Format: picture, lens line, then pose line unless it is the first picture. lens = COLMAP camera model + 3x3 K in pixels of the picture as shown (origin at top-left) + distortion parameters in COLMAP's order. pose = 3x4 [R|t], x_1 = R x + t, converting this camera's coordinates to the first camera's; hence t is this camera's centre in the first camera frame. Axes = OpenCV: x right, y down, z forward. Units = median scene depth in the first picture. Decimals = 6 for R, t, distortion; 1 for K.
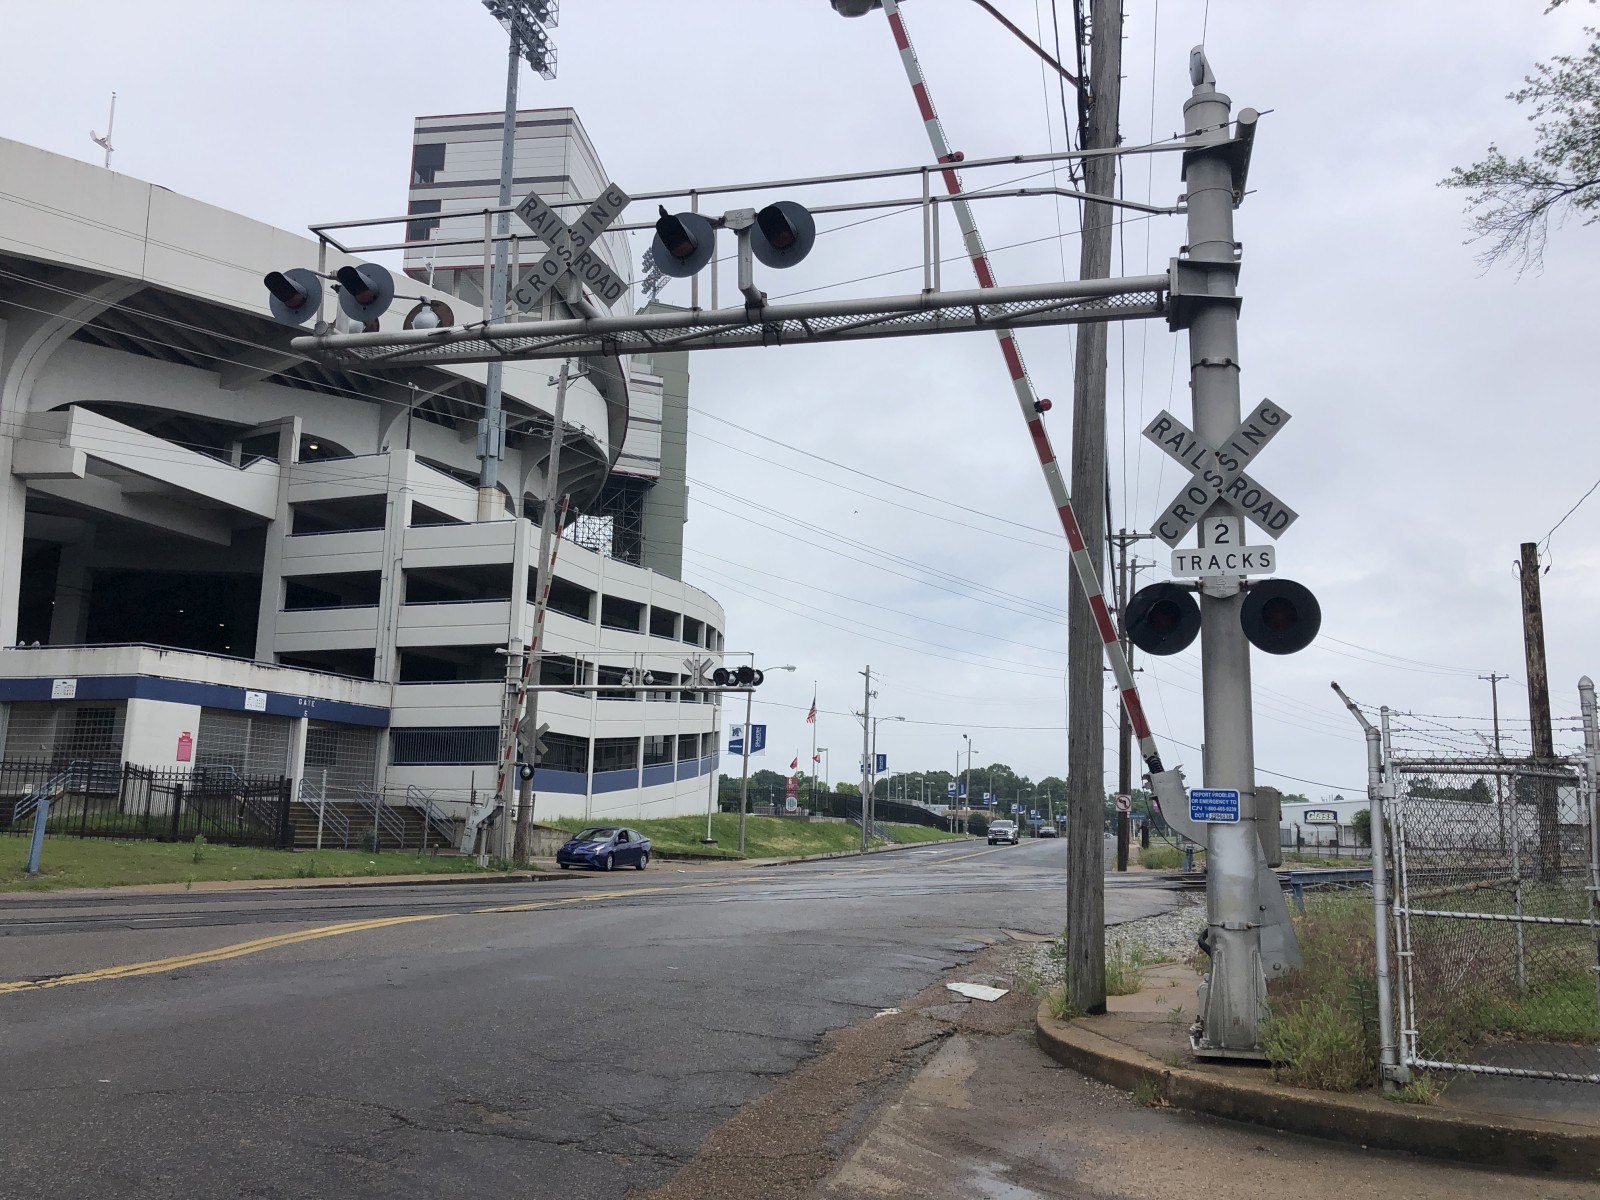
lens RADIAL K [[1294.5, 0, 798.3], [0, 1294.5, 592.9], [0, 0, 1]] dist [0.031832, -0.033093]
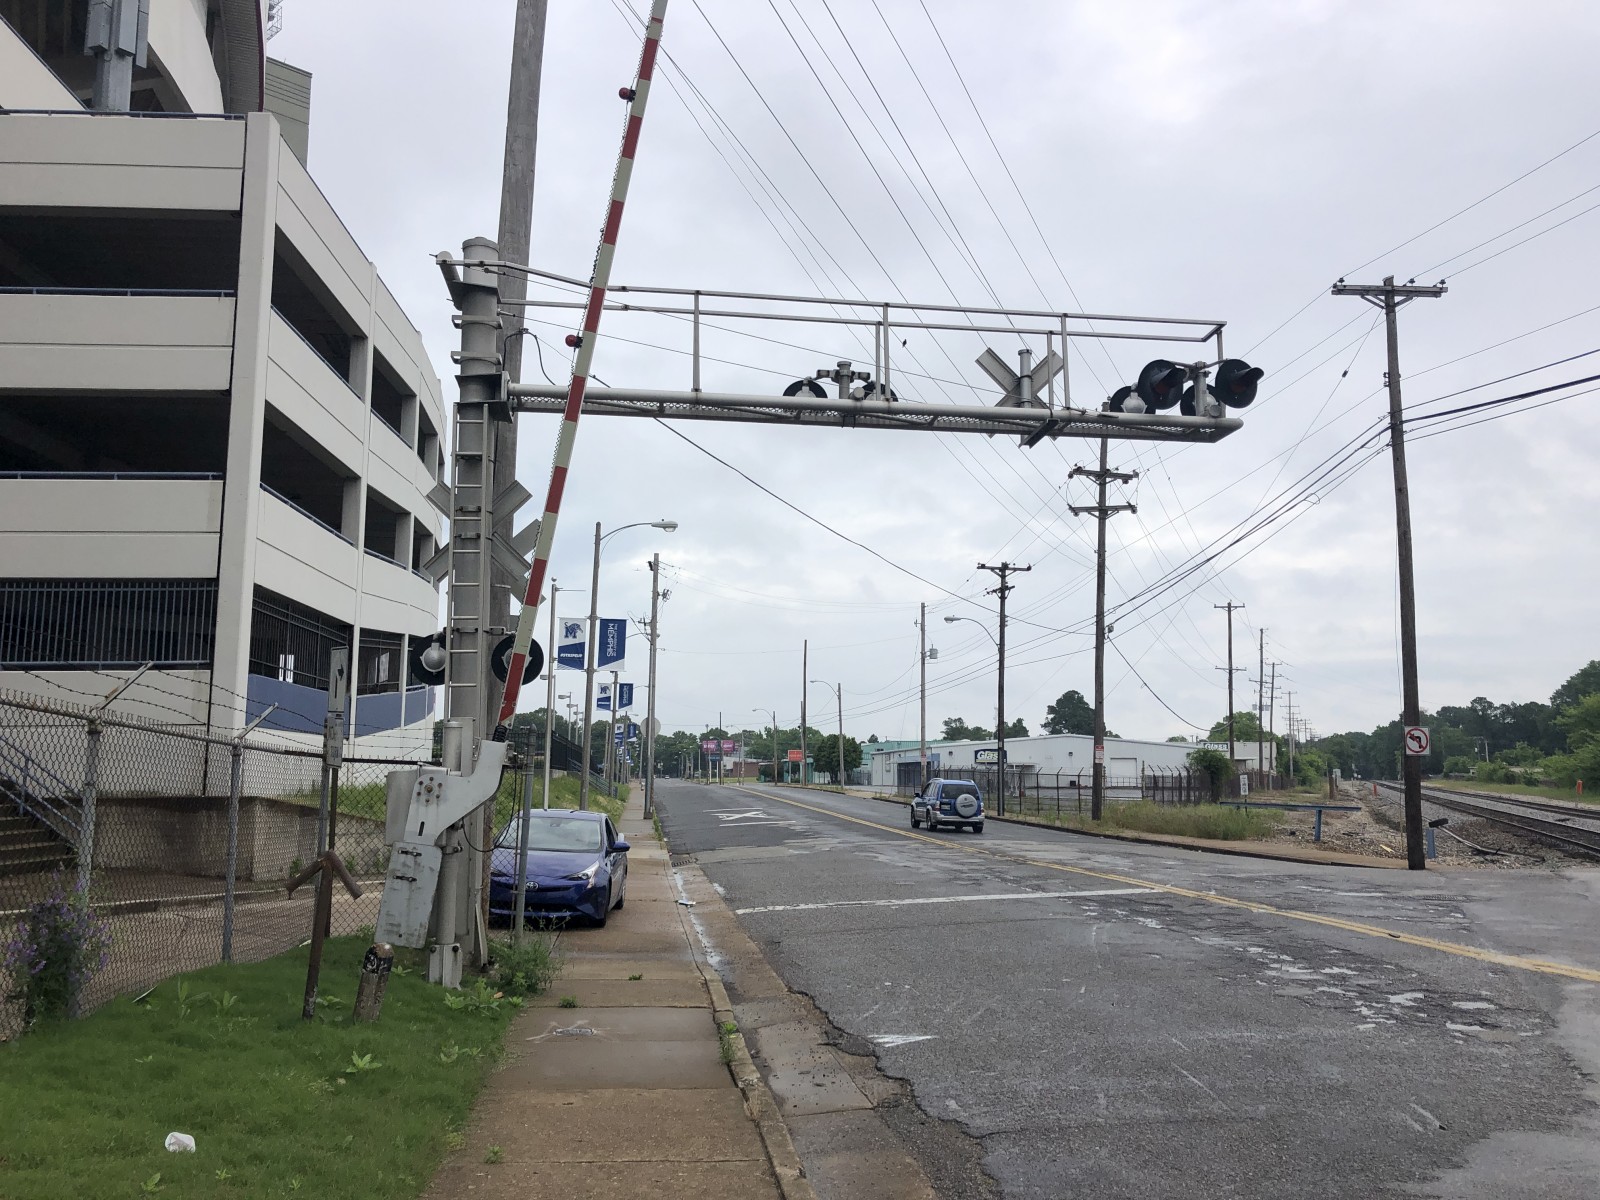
lens RADIAL K [[1294.5, 0, 790.1], [0, 1294.5, 616.3], [0, 0, 1]] dist [0.031832, -0.033093]
pose [[0.934834, 0.022599, 0.354366, -0.506927], [-0.043714, 0.997706, 0.051693, 0.206301], [-0.352385, -0.063815, 0.933677, 1.302105]]
